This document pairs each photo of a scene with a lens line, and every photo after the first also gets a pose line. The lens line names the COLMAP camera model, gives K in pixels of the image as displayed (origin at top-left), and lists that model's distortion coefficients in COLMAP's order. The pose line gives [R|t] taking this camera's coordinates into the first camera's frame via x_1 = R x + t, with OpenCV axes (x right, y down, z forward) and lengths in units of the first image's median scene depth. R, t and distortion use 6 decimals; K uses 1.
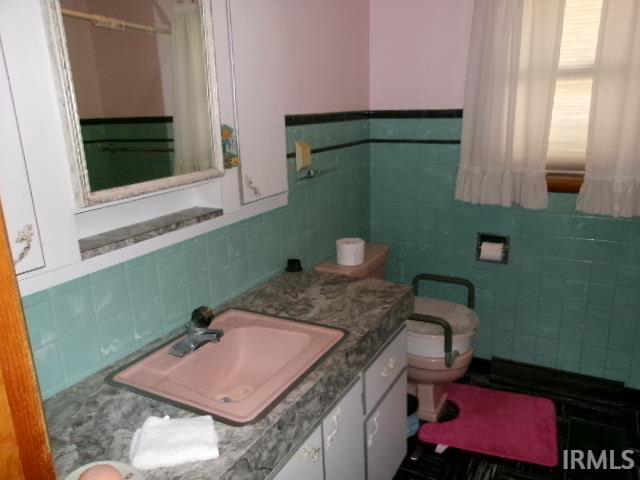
lens RADIAL K [[496.7, 0, 319.6], [0, 496.7, 254.5], [0, 0, 1]] dist [-0.045748, 0.000499]
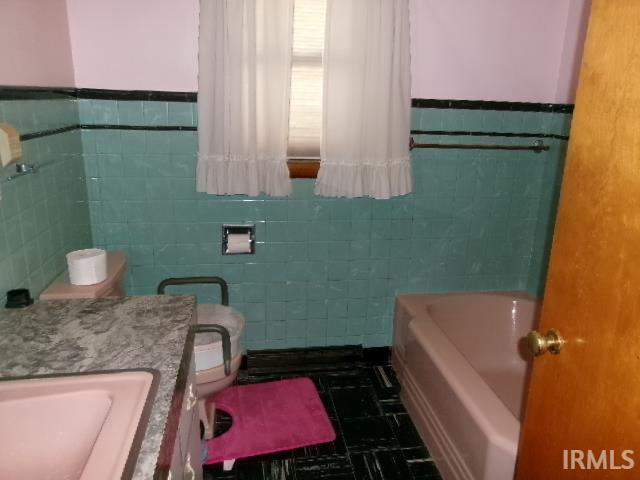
lens RADIAL K [[504.2, 0, 341.8], [0, 504.2, 248.7], [0, 0, 1]] dist [-0.034310, 0.080685]
pose [[0.783631, -0.133263, 0.606765, -0.103120], [0.131236, 0.990189, 0.047984, -0.019602], [-0.607206, 0.042027, 0.793432, 0.120266]]
